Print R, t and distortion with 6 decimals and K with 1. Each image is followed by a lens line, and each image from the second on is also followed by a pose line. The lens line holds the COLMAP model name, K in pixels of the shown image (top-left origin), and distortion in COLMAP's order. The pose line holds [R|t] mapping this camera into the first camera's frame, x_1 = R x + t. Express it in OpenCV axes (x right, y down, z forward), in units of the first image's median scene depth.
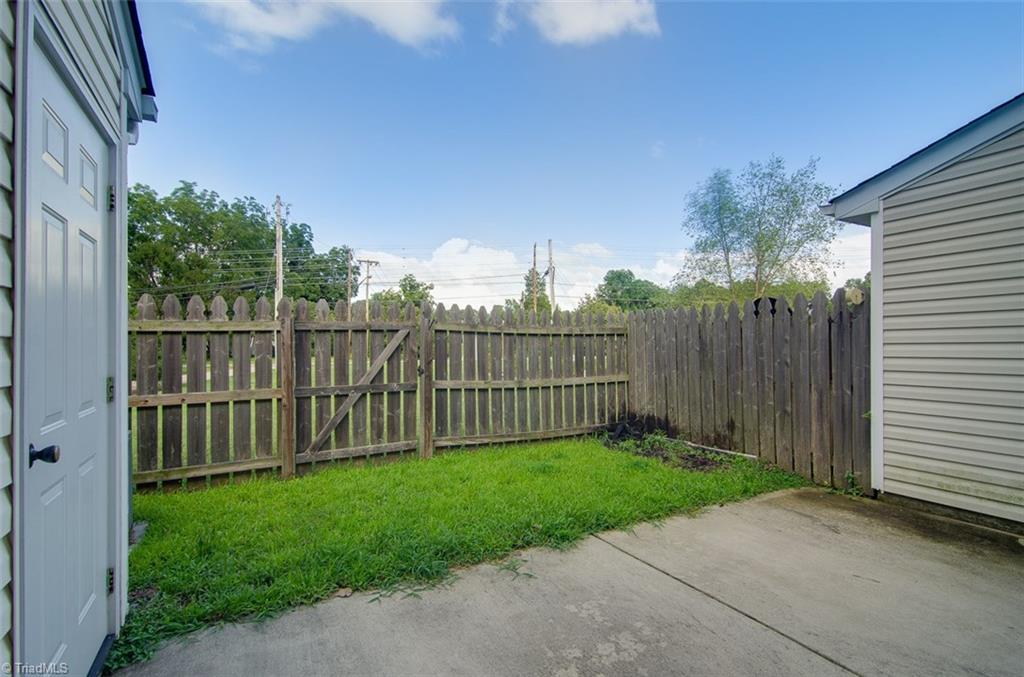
lens RADIAL K [[485.6, 0, 516.0], [0, 485.6, 340.5], [0, 0, 1]] dist [0.016468, -0.009742]
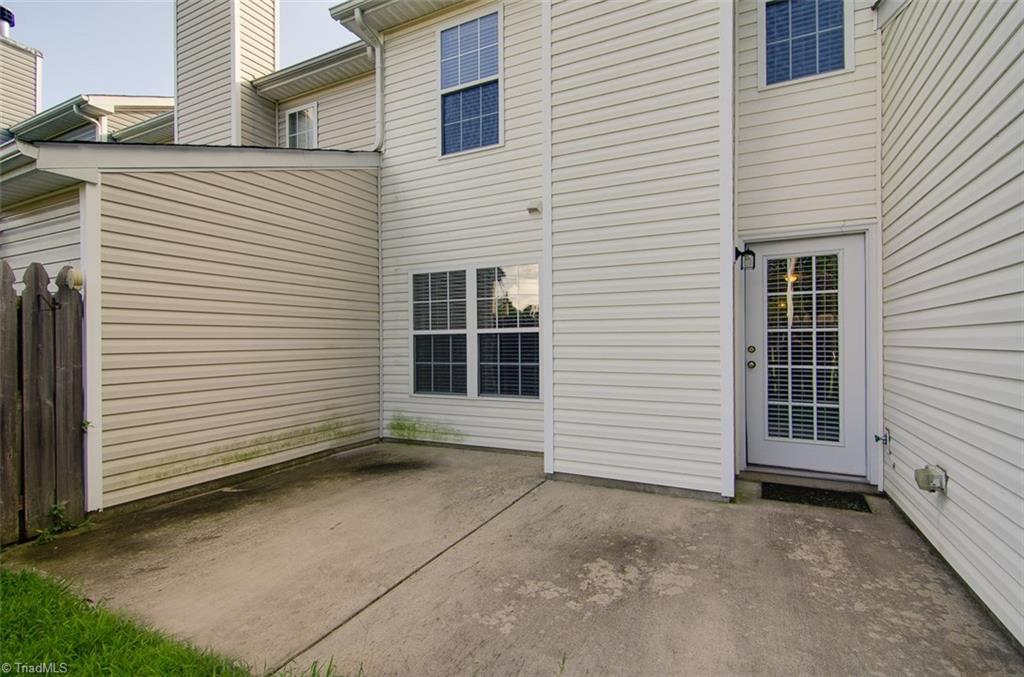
lens RADIAL K [[485.6, 0, 510.2], [0, 485.6, 340.5], [0, 0, 1]] dist [0.016468, -0.009742]
pose [[-0.566015, 0.010419, 0.824329, -0.305532], [-0.000057, 0.999920, -0.012677, 0.017179], [-0.824395, -0.007222, -0.565969, 0.730385]]
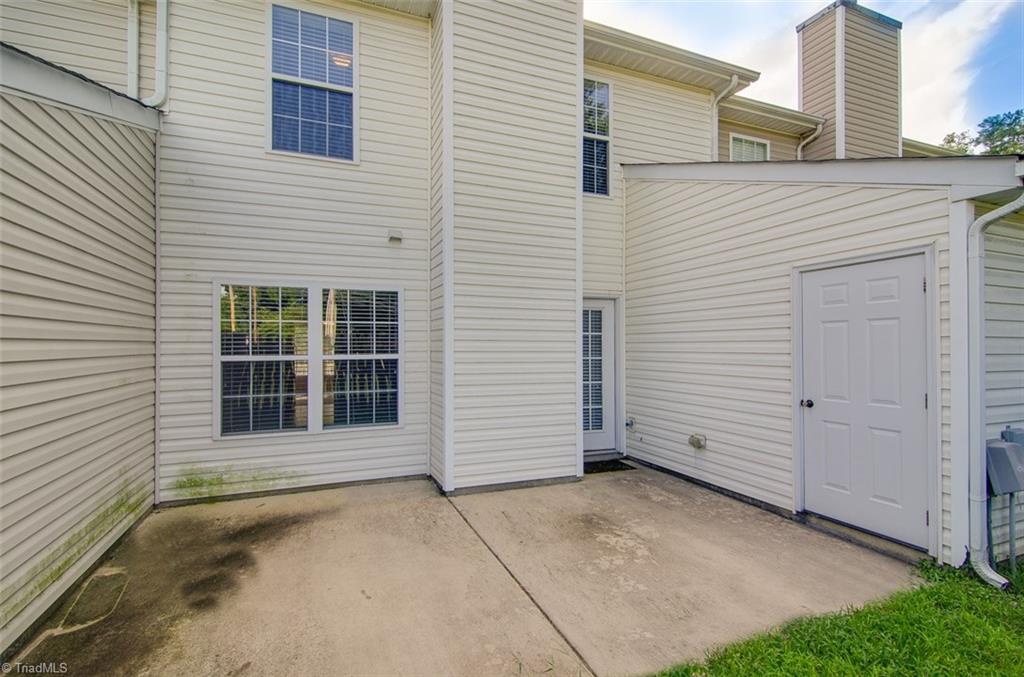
lens RADIAL K [[485.6, 0, 512.5], [0, 485.6, 341.1], [0, 0, 1]] dist [0.016468, -0.009742]
pose [[-0.992699, 0.006697, 0.120435, 0.140519], [0.003838, 0.999706, -0.023950, -0.026381], [-0.120560, -0.023313, -0.992432, 1.117879]]
